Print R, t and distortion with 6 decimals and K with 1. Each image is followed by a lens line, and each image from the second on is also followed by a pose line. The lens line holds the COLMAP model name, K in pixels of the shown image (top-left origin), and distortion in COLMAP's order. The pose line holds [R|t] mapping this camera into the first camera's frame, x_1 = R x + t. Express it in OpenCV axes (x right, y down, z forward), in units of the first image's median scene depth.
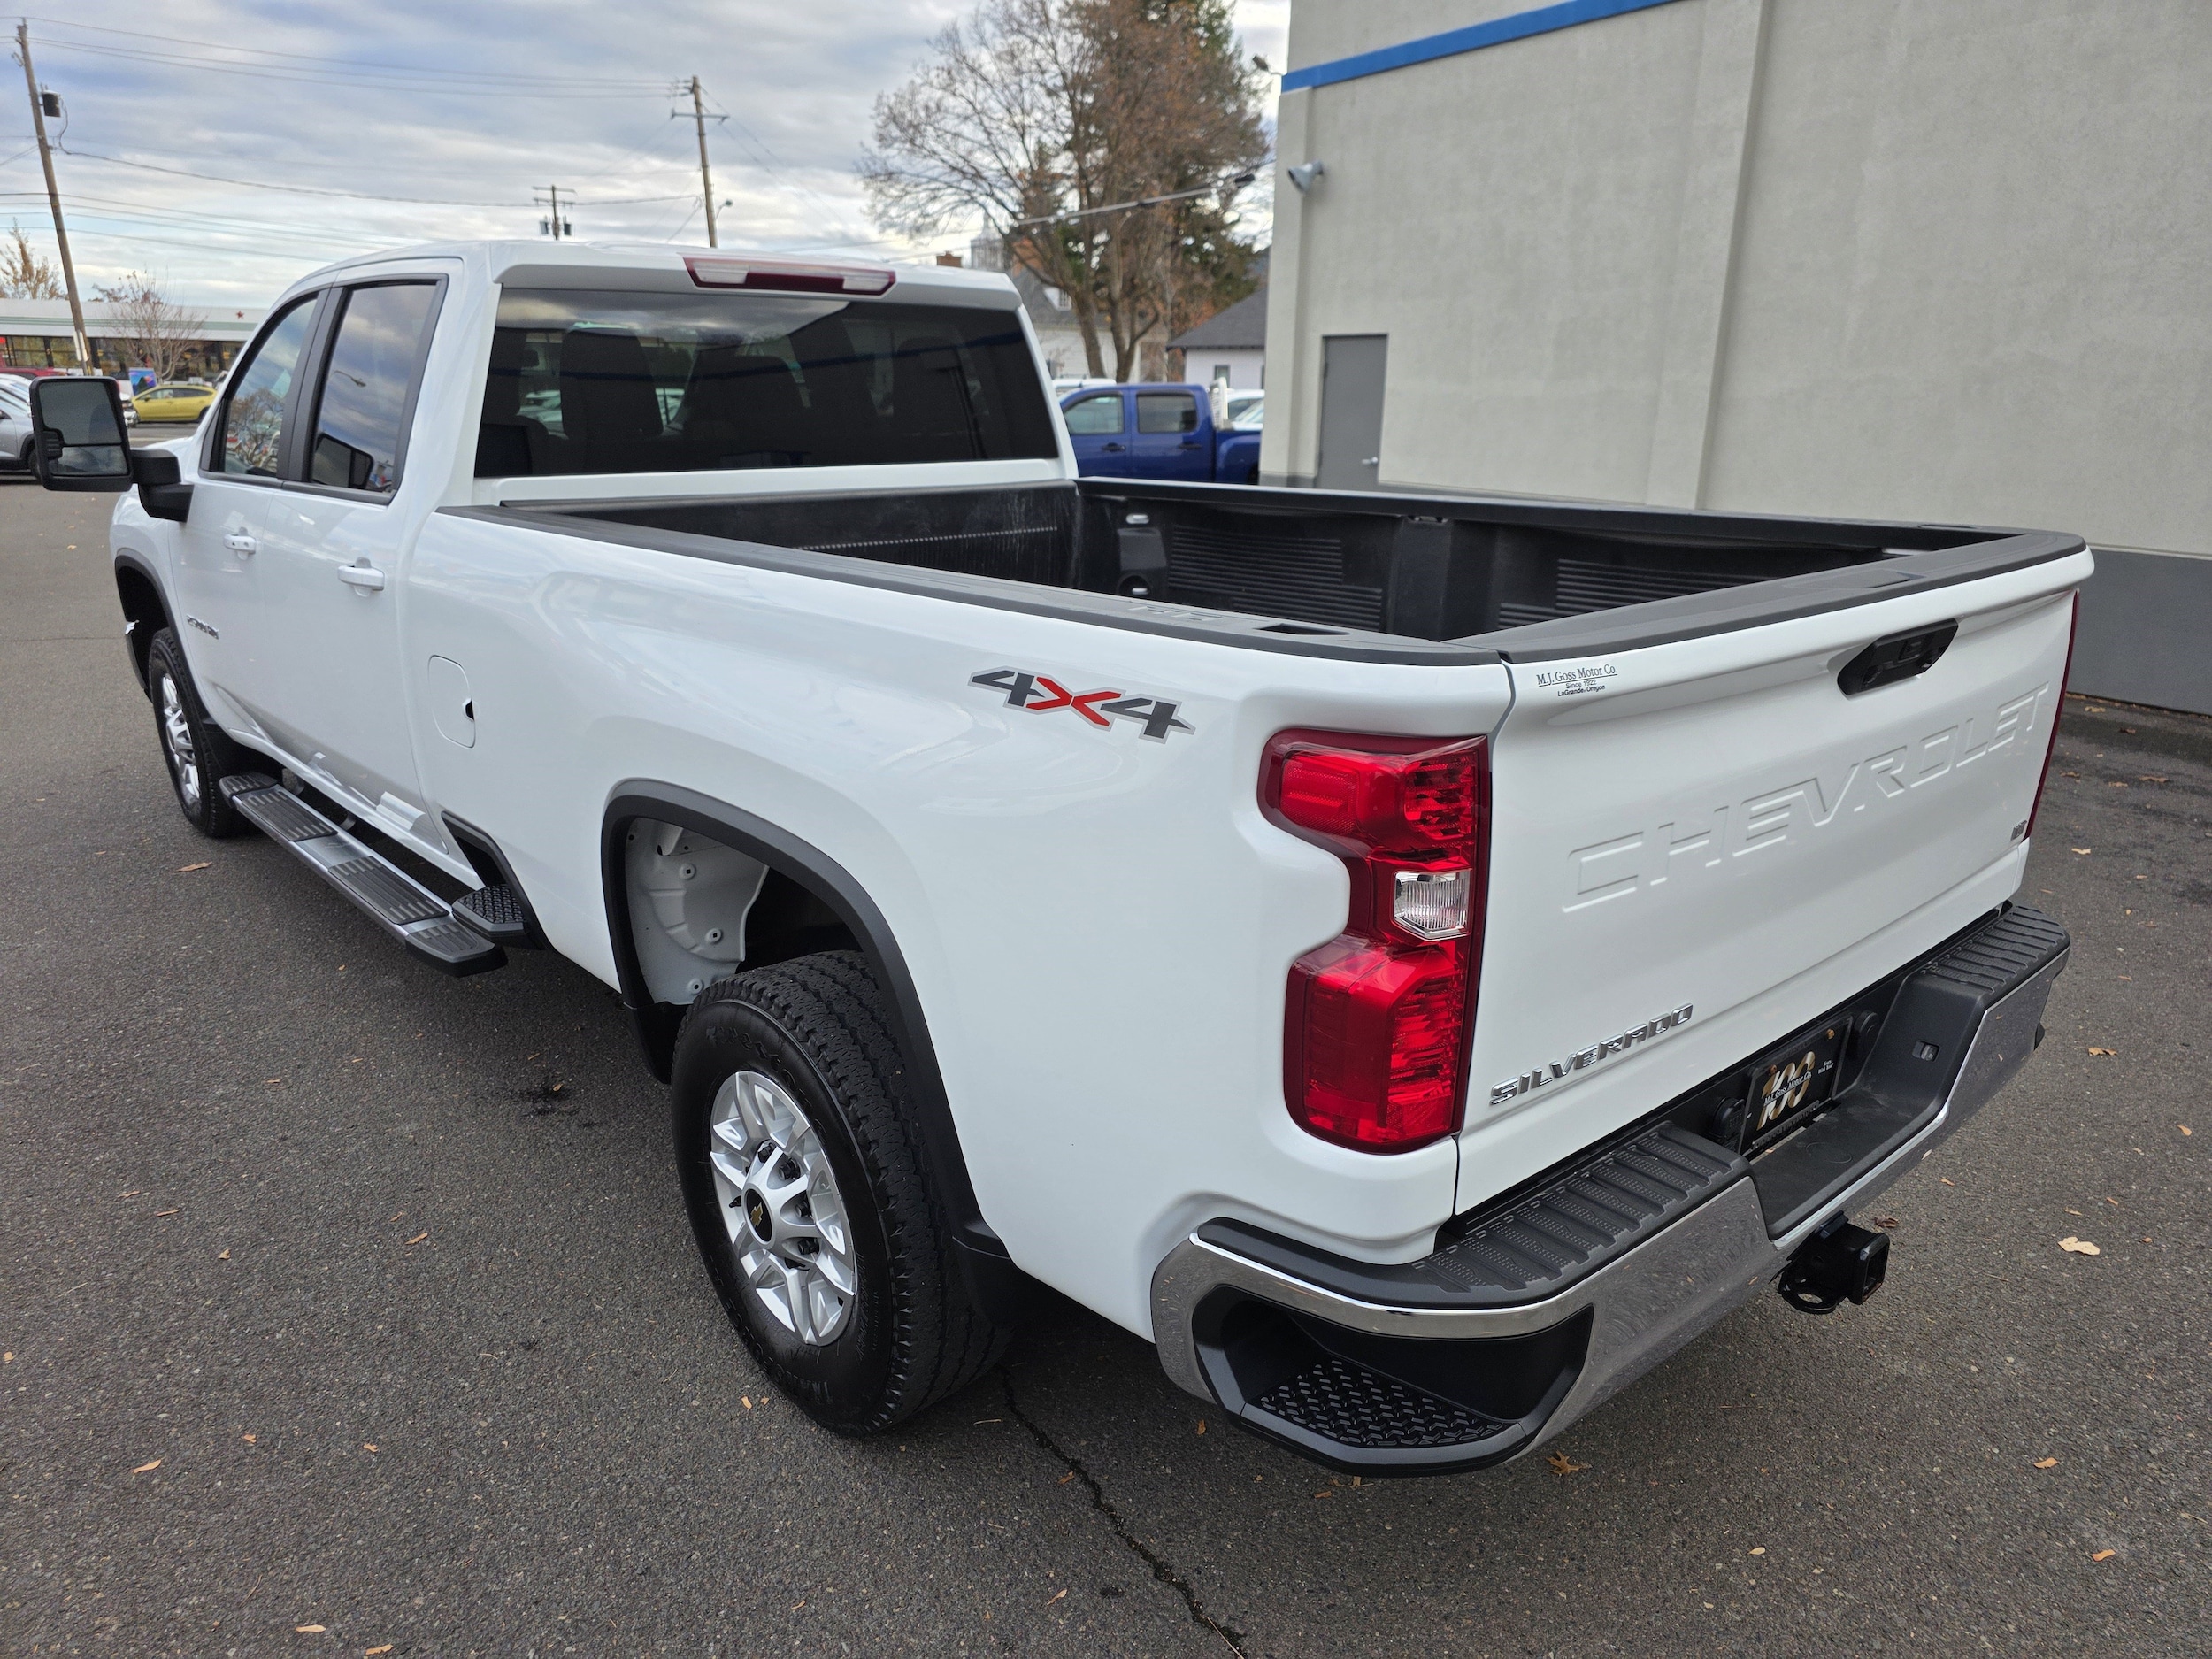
lens RADIAL K [[1515.4, 0, 1118.8], [0, 1515.4, 853.0], [0, 0, 1]] dist [0.044480, -0.036633]
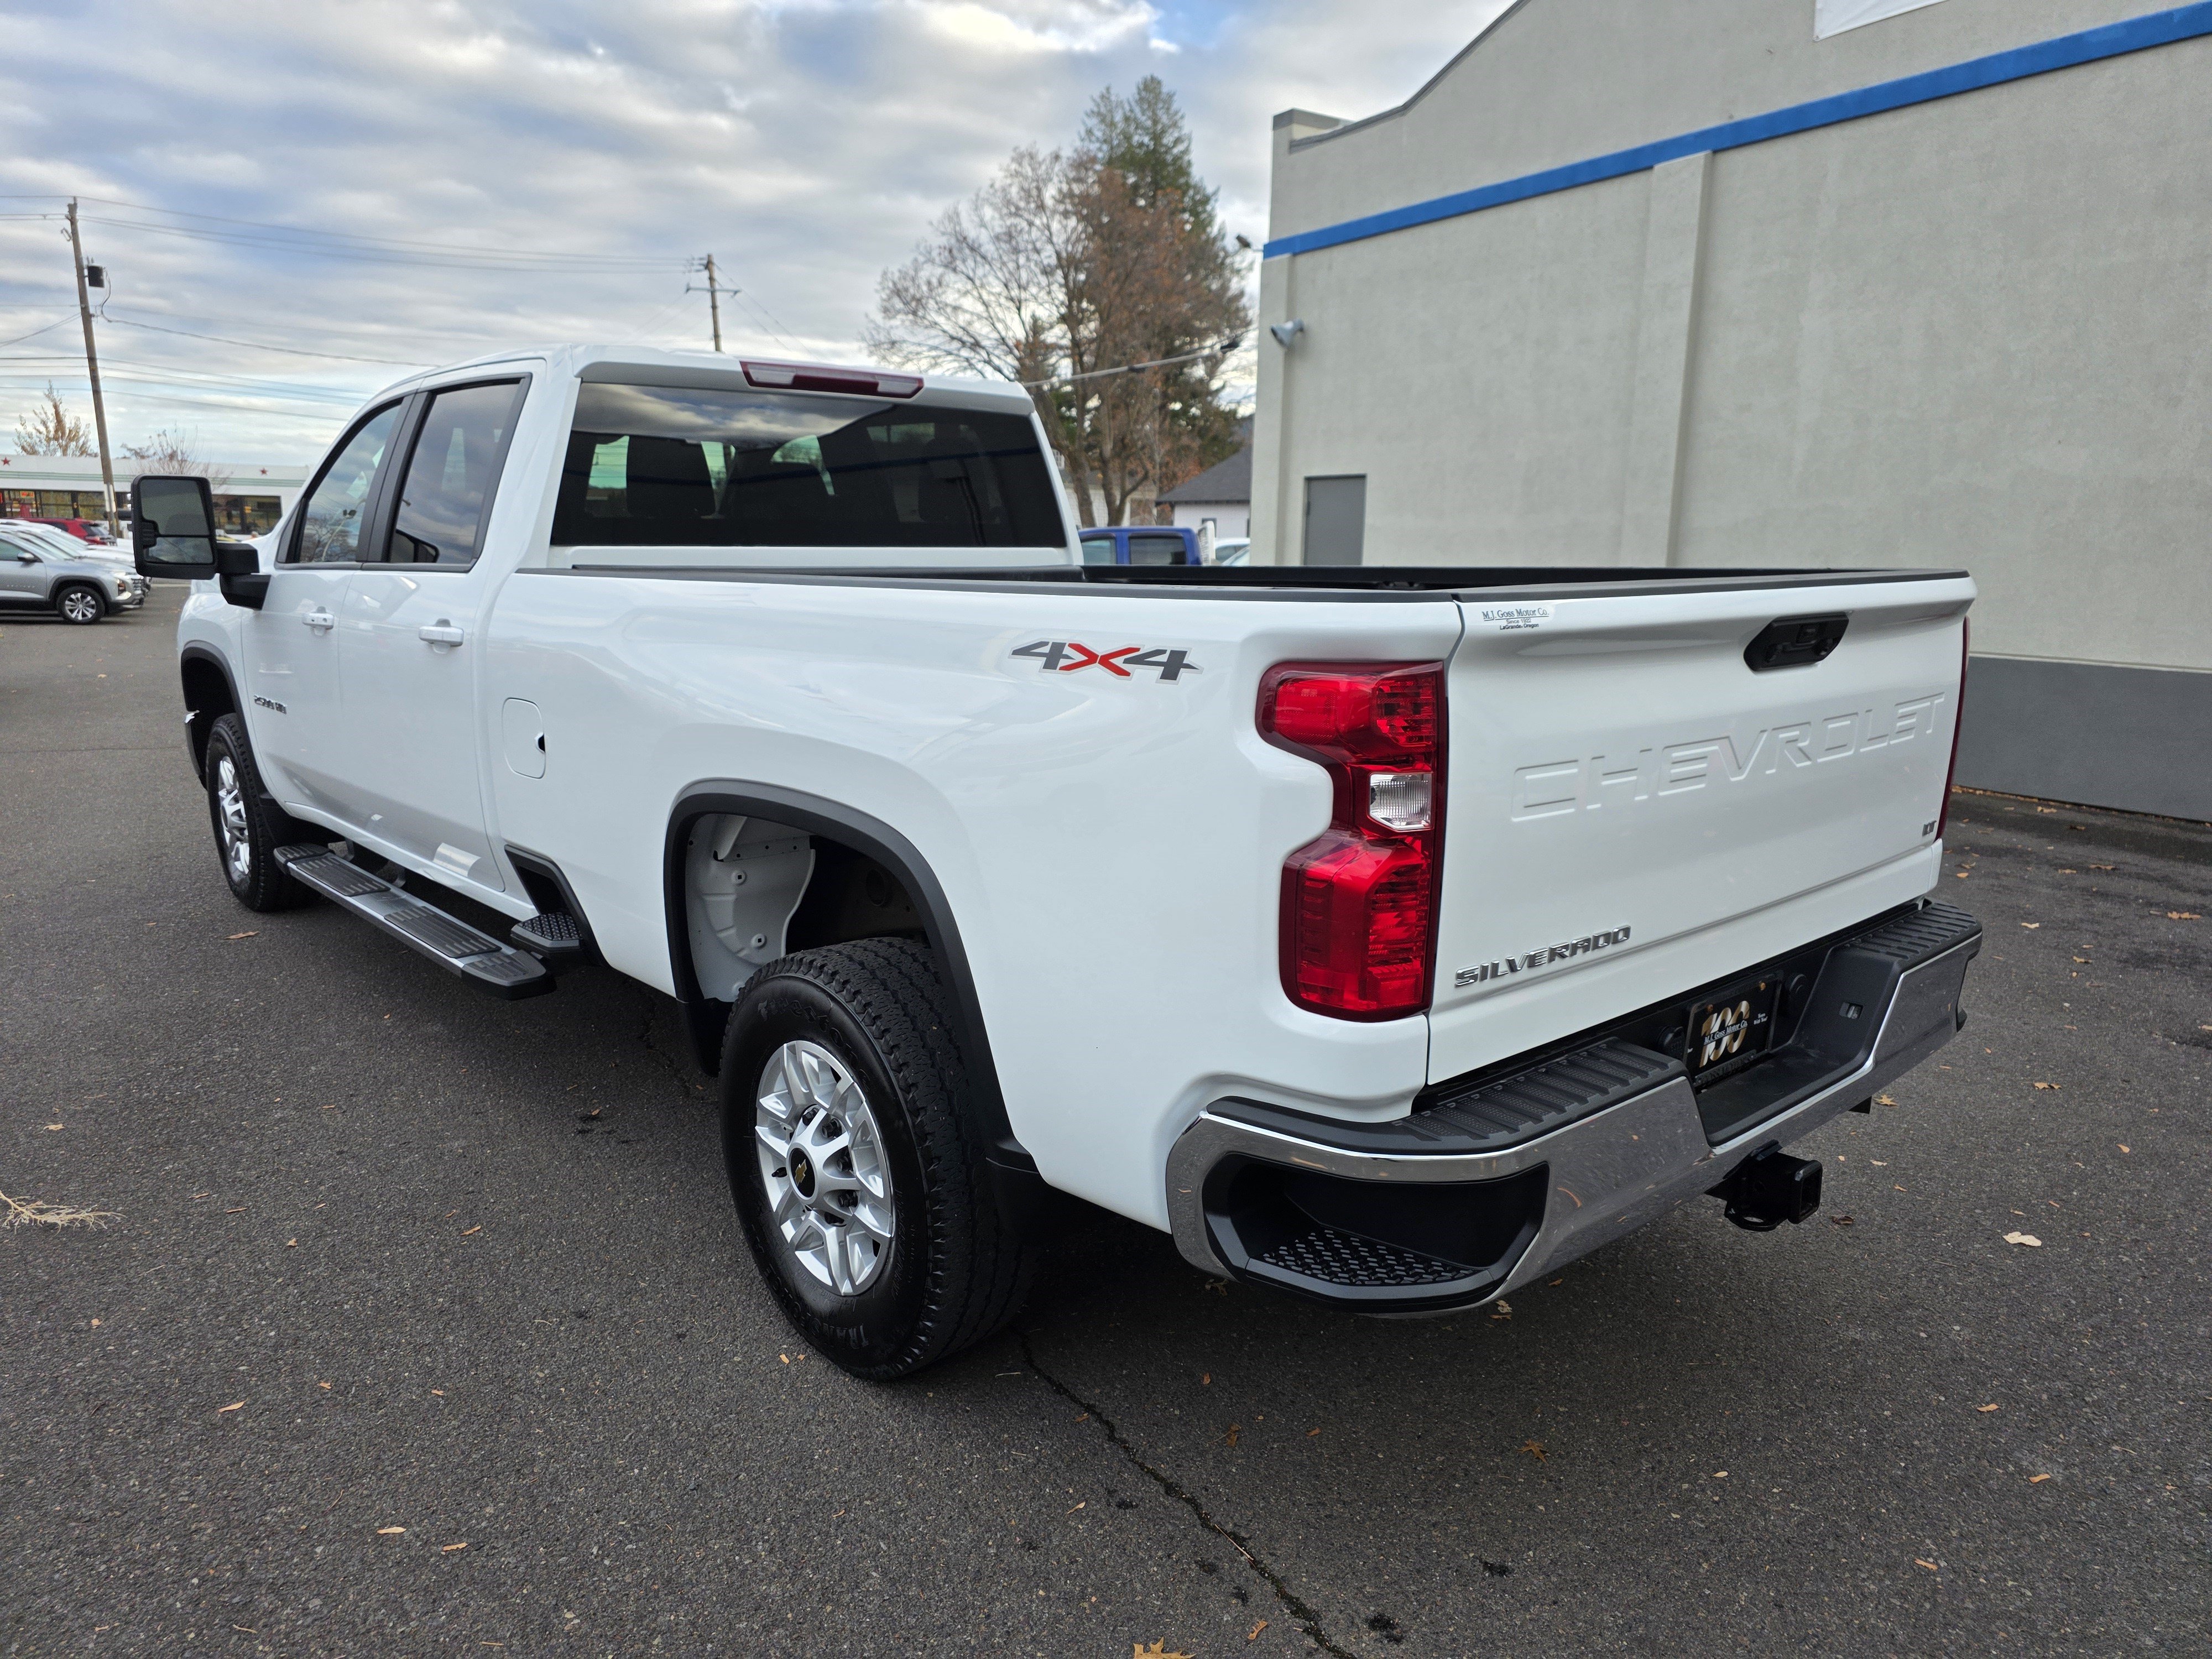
lens RADIAL K [[1507.6, 0, 1114.3], [0, 1507.6, 830.5], [0, 0, 1]] dist [0.051968, -0.043493]
pose [[0.999994, 0.000343, 0.003527, -0.014295], [0.000044, 0.994047, -0.108953, 0.102732], [-0.003543, 0.108952, 0.994041, -0.104731]]
